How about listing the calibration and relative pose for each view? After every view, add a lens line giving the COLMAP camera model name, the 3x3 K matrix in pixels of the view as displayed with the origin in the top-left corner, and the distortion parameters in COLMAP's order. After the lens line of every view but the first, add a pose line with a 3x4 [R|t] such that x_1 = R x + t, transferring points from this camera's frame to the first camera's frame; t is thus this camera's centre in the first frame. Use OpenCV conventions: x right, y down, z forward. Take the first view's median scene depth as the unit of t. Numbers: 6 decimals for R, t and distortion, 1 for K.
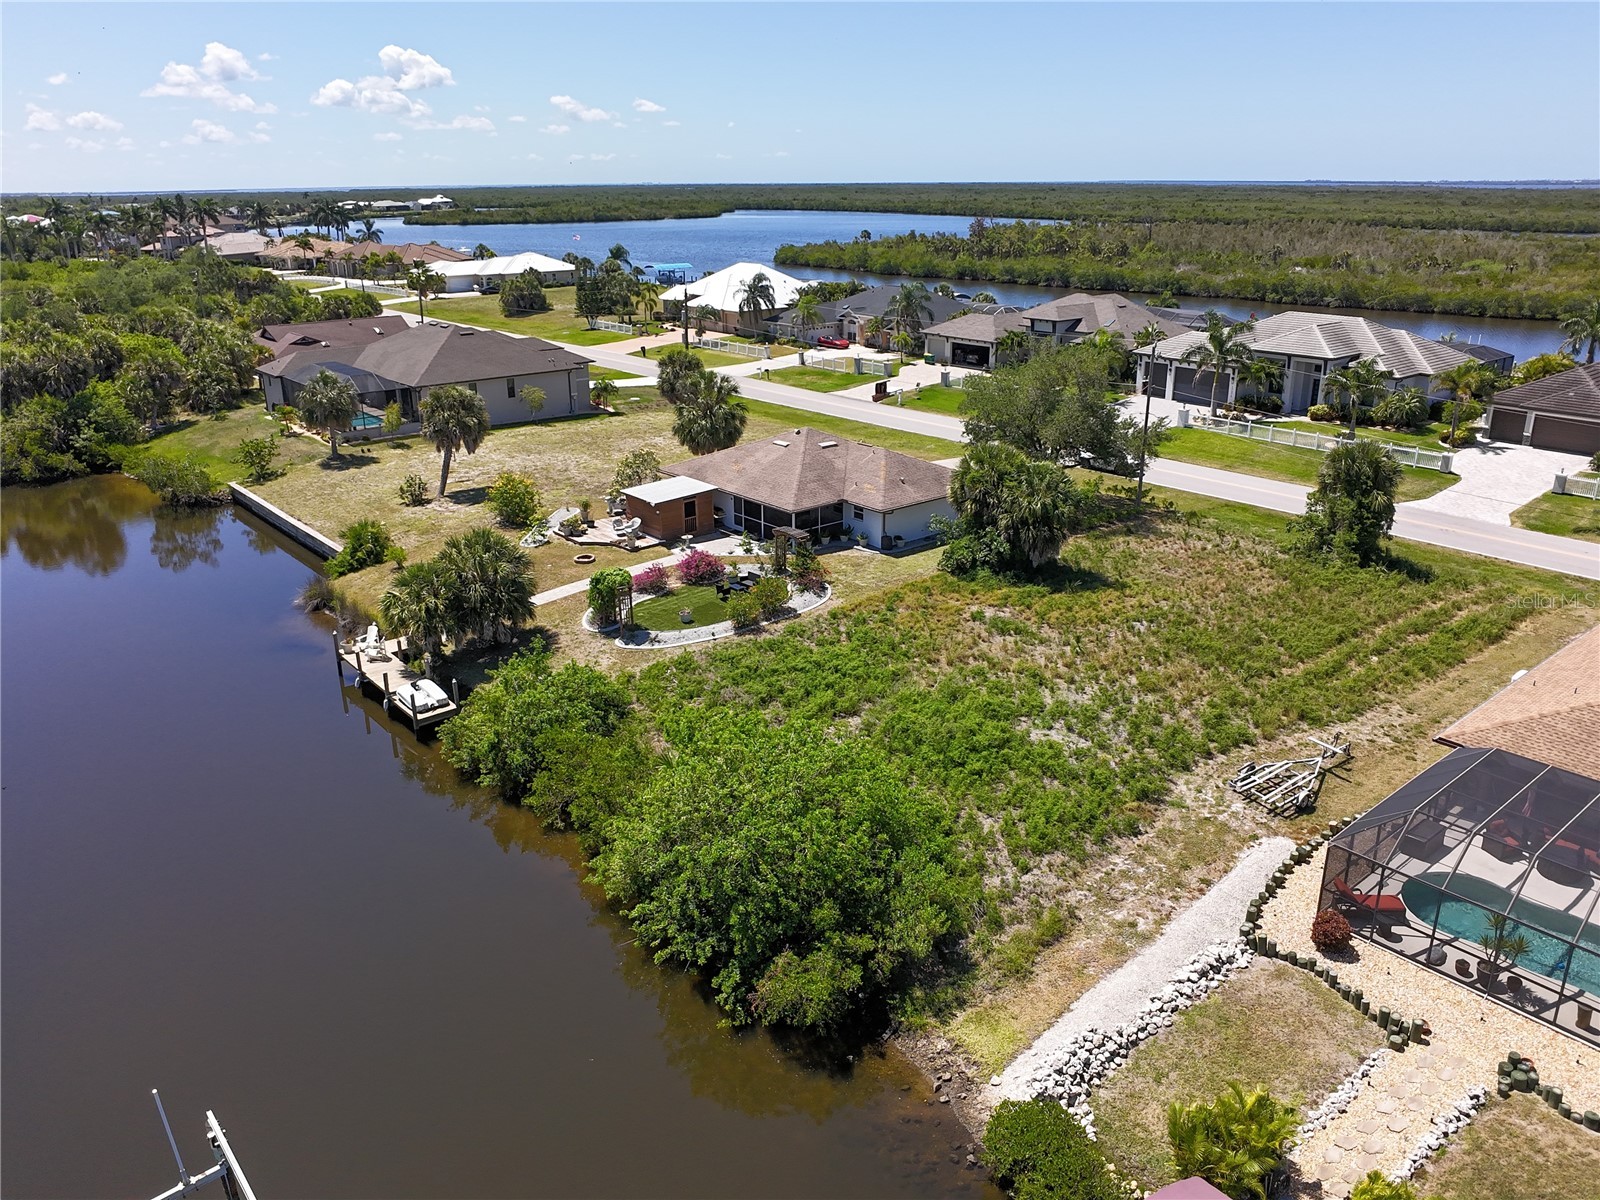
lens RADIAL K [[1180.2, 0, 805.0], [0, 1180.2, 594.7], [0, 0, 1]] dist [-0.031346, -0.003483]
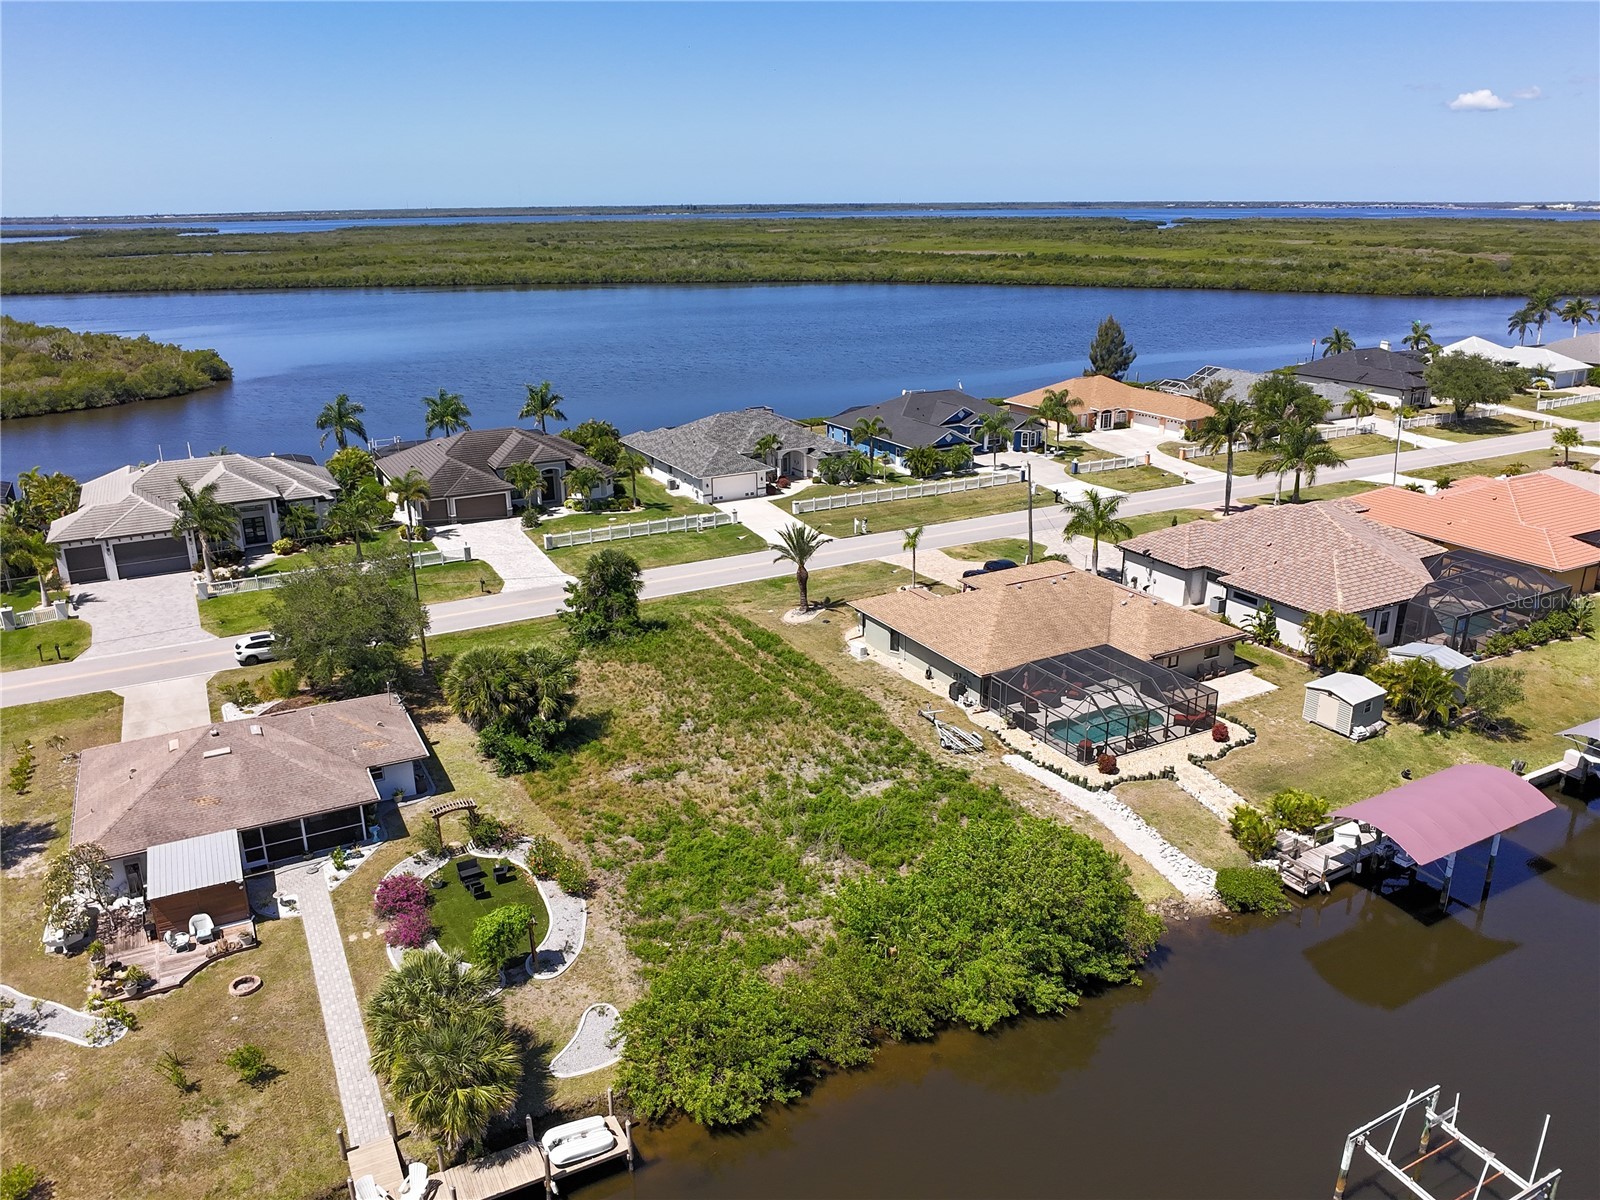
lens RADIAL K [[1180.2, 0, 800.6], [0, 1180.2, 600.7], [0, 0, 1]] dist [-0.031346, -0.003483]
pose [[0.205330, -0.310015, 0.928294, -0.722965], [0.332821, 0.914093, 0.231656, -0.305885], [-0.920364, 0.261390, 0.290870, 0.403704]]
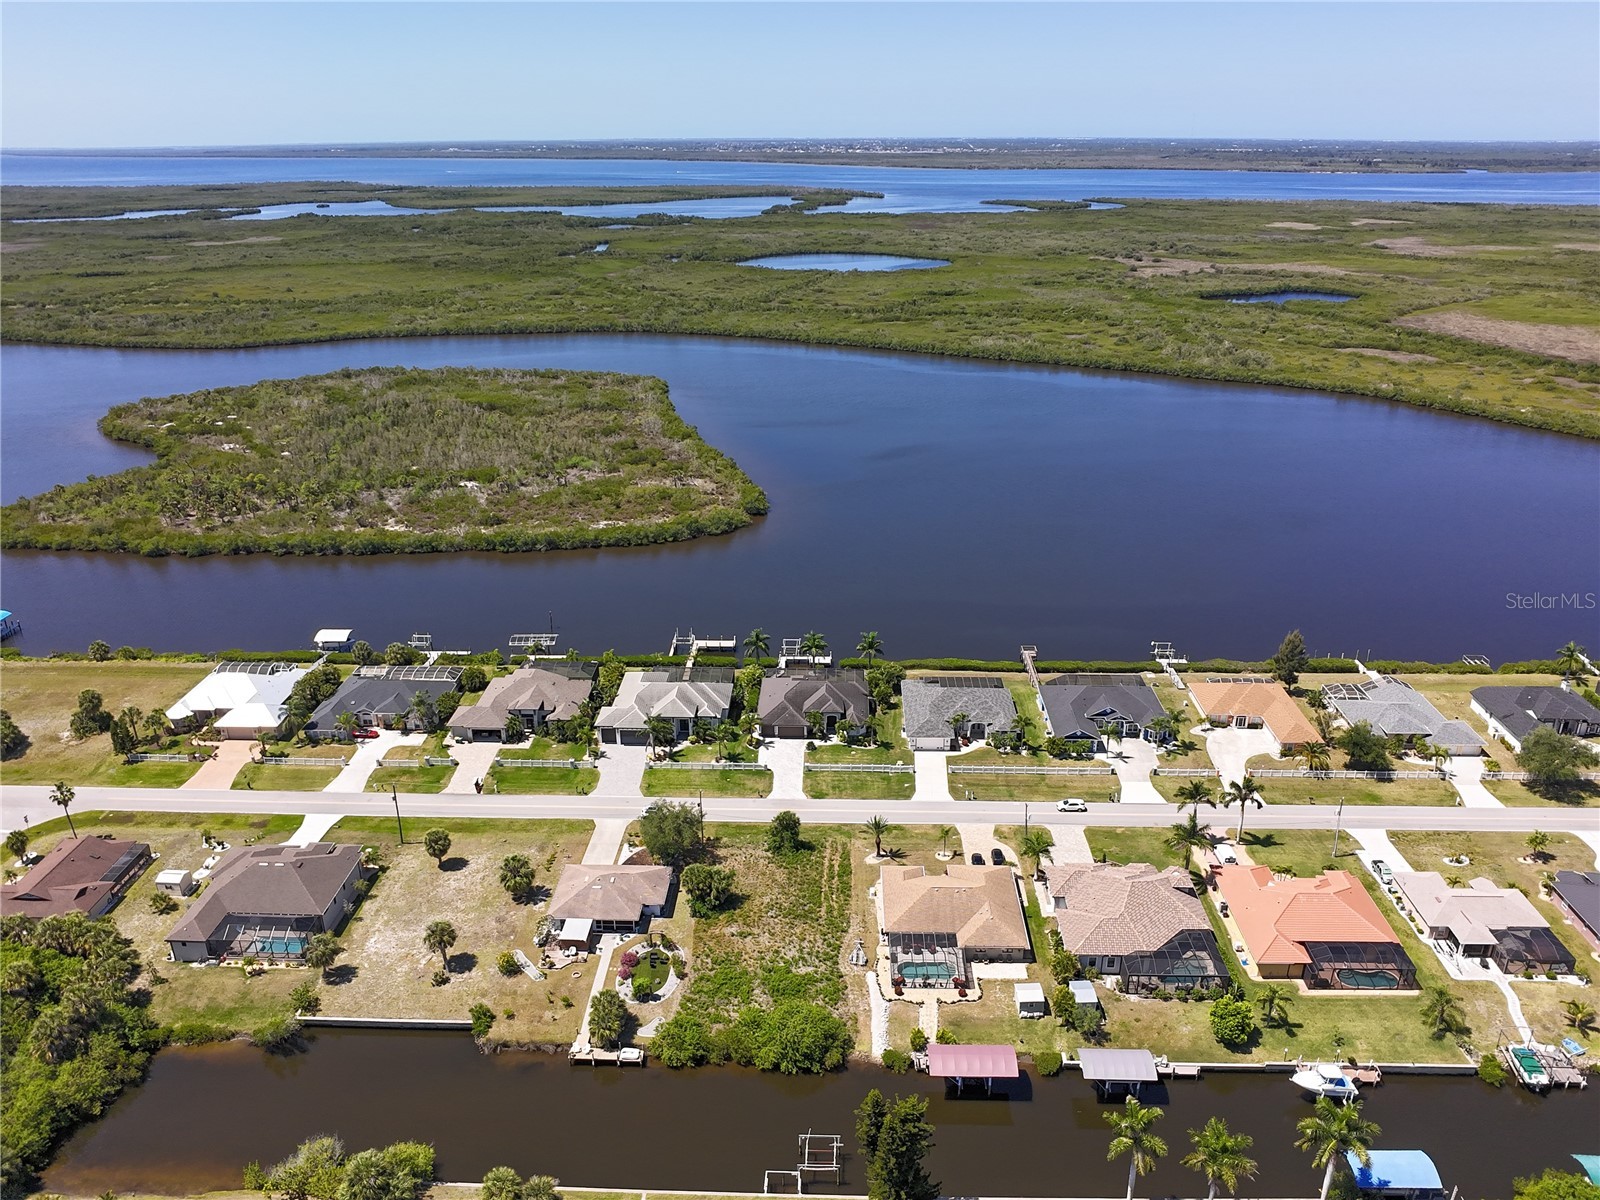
lens RADIAL K [[1180.2, 0, 802.3], [0, 1180.2, 598.5], [0, 0, 1]] dist [-0.031346, -0.003483]
pose [[0.669988, -0.271068, 0.691114, -1.366683], [0.247404, 0.959263, 0.136399, -1.012882], [-0.699934, 0.079599, 0.709758, -1.154200]]
